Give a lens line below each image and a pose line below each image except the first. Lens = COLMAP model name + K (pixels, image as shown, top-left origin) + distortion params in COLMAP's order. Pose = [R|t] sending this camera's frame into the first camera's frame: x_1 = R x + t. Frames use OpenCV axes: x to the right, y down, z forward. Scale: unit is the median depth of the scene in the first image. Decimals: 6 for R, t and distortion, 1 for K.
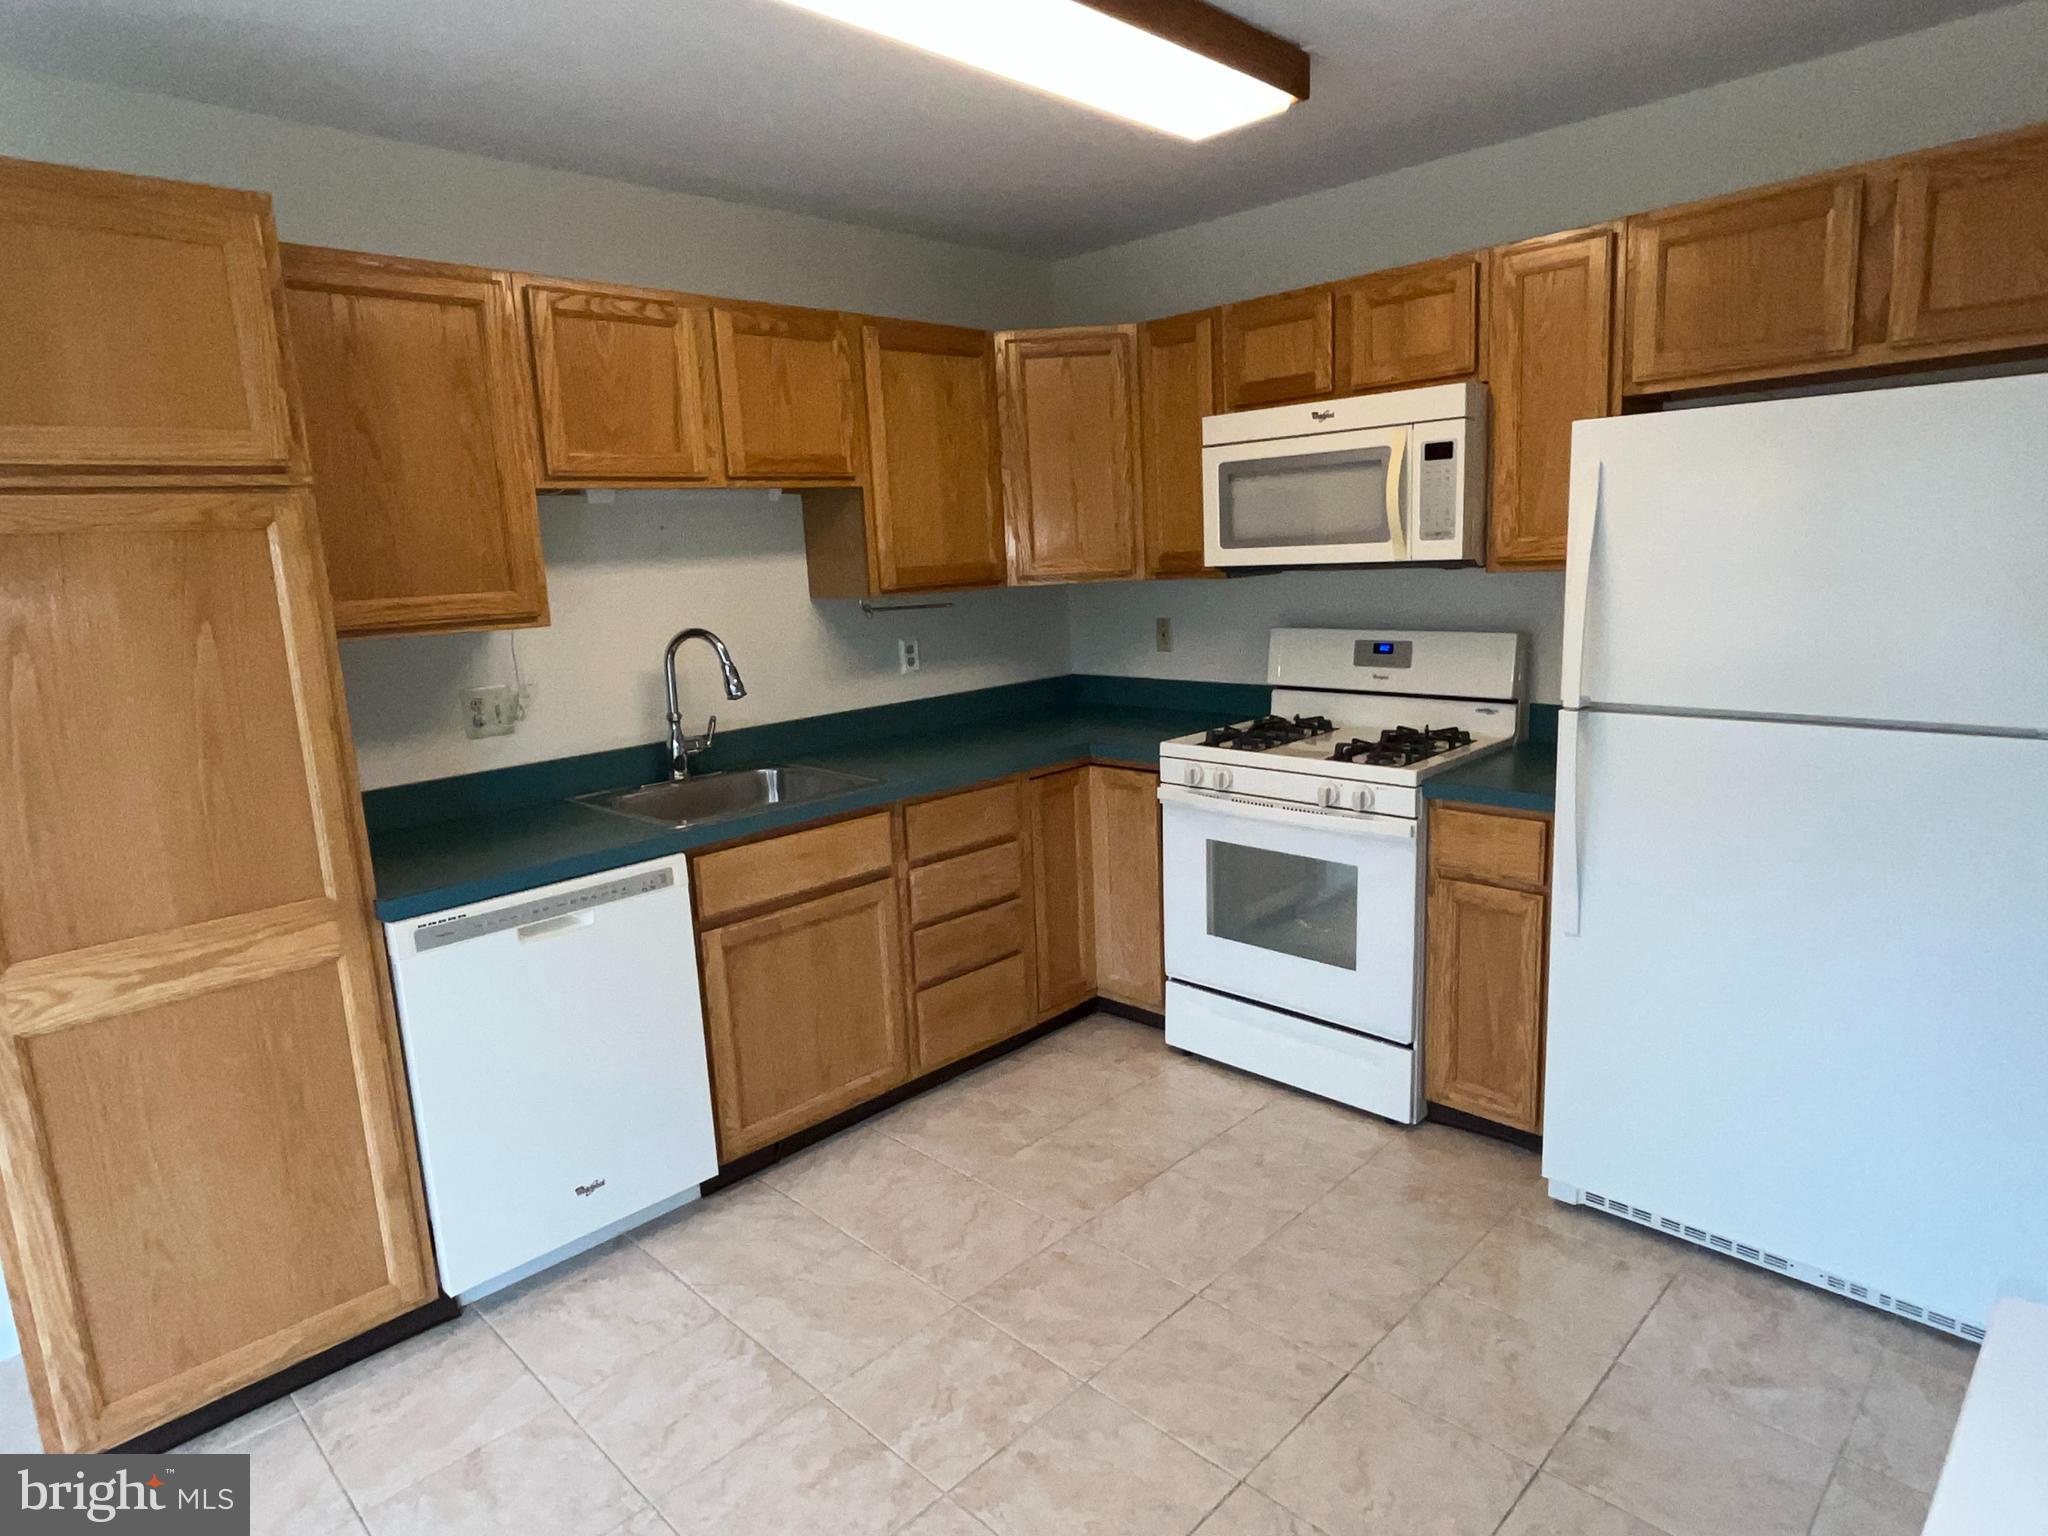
lens RADIAL K [[1174.1, 0, 1021.2], [0, 1174.1, 750.4], [0, 0, 1]] dist [0.001093, -0.000054]
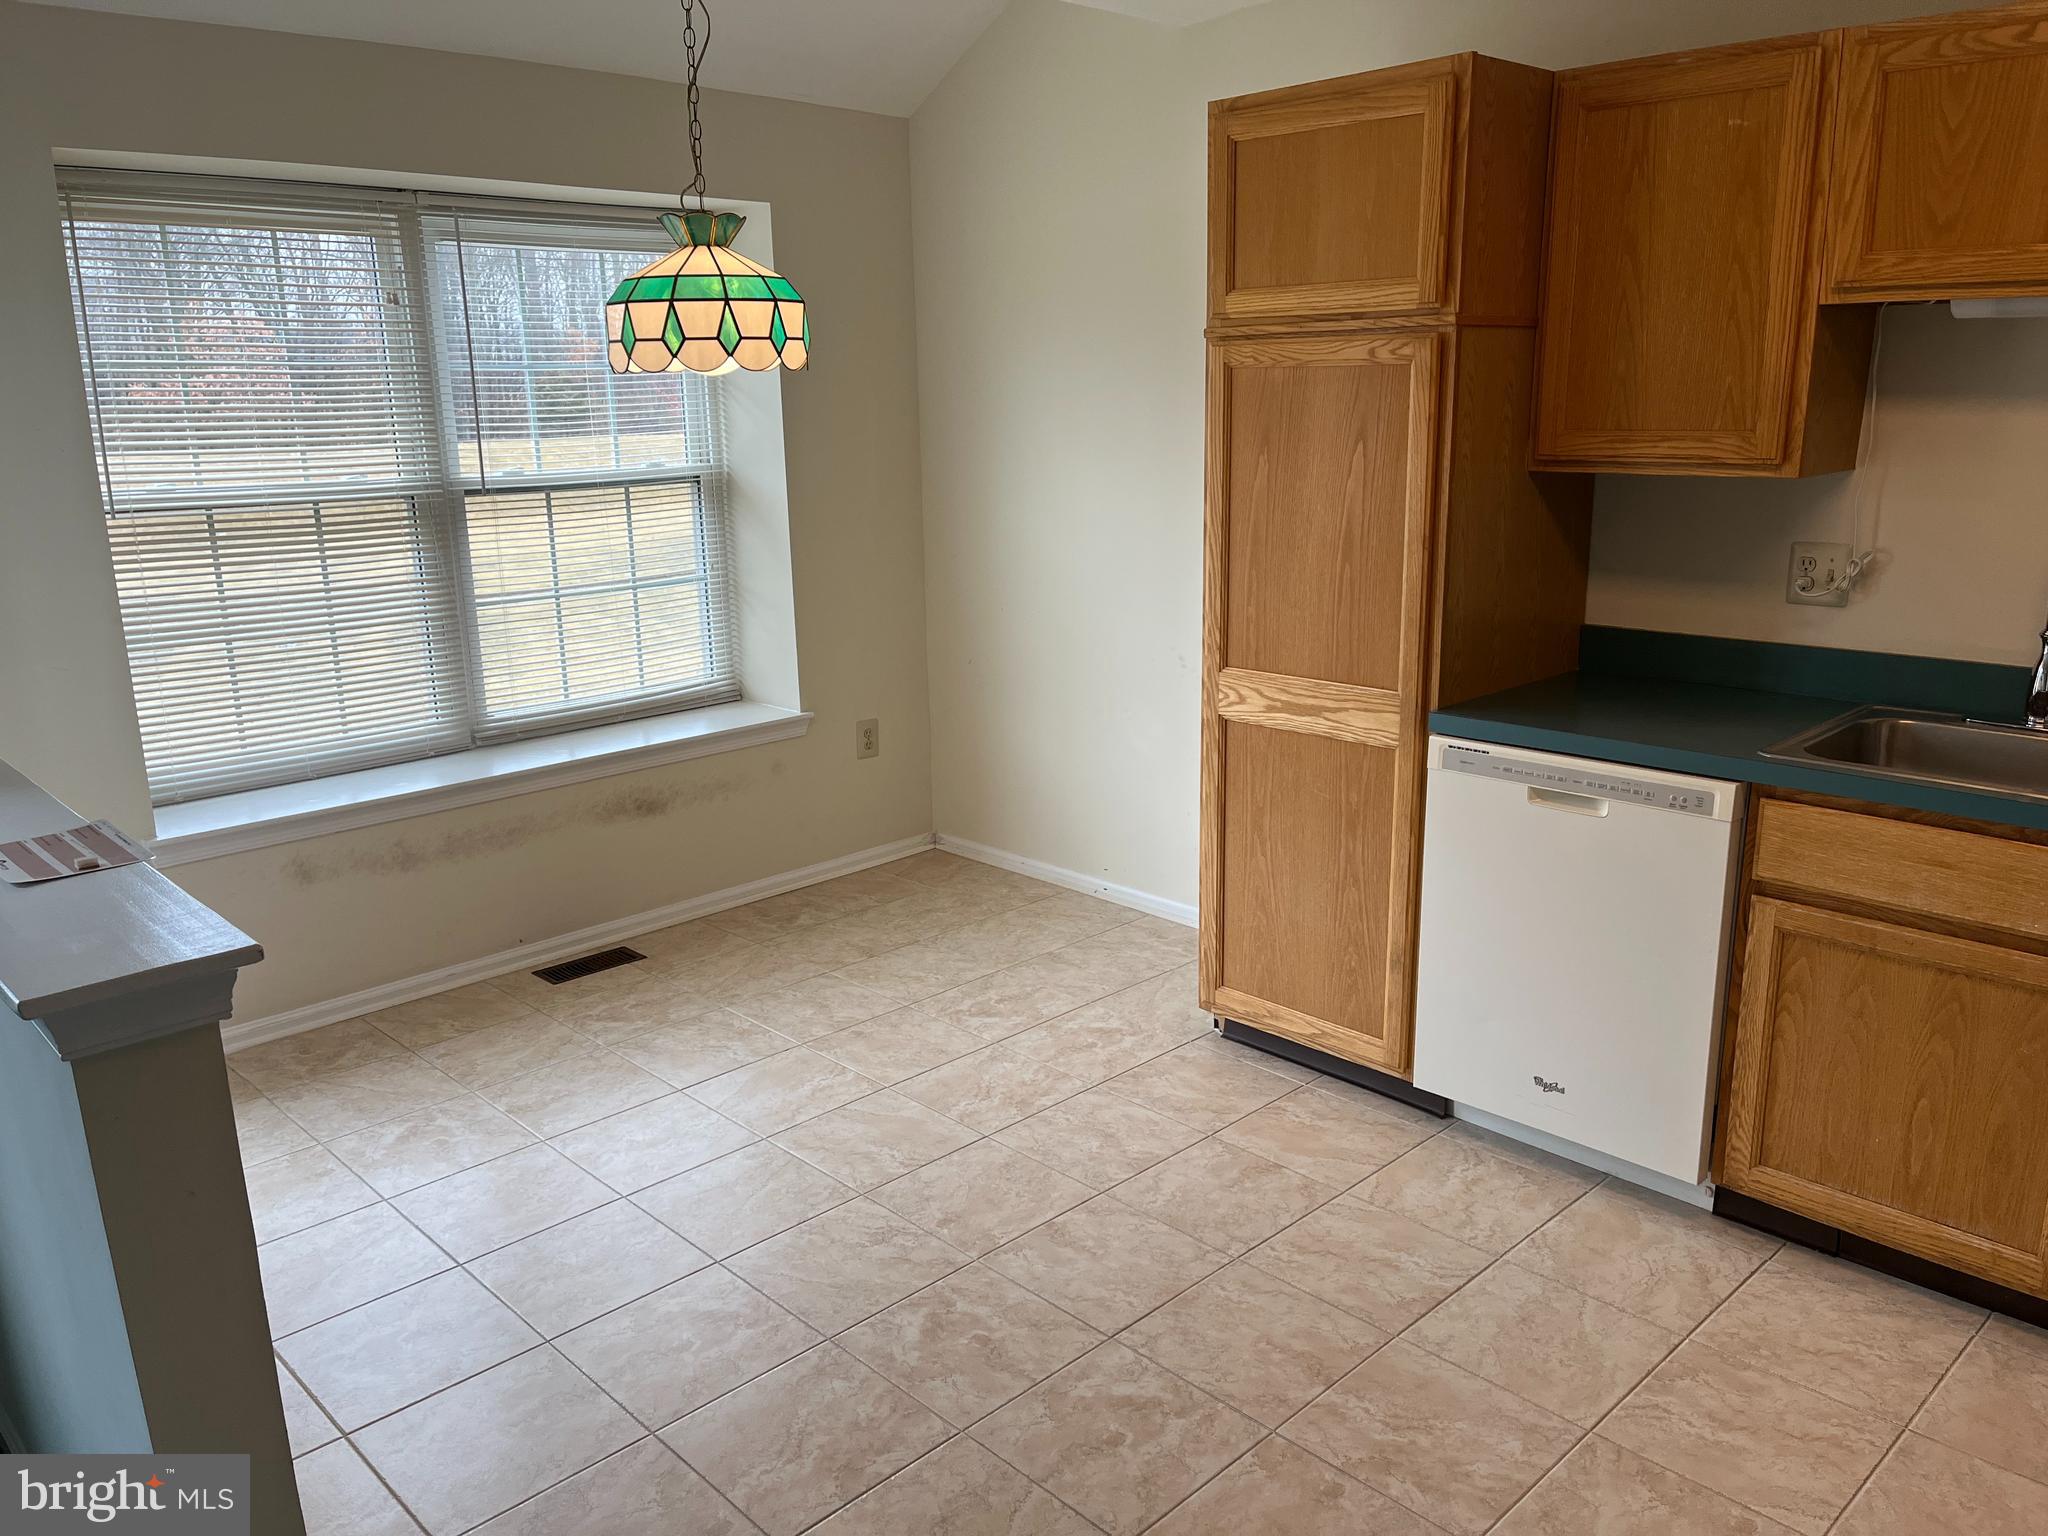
lens RADIAL K [[1526.1, 0, 1024.0], [0, 1526.1, 768.0], [0, 0, 1]] dist [0.004701, 0.000291]
pose [[-0.011046, 0.284233, -0.958692, 0.763876], [-0.158513, 0.946129, 0.282335, -0.149402], [0.987295, 0.155084, 0.034603, 0.534145]]
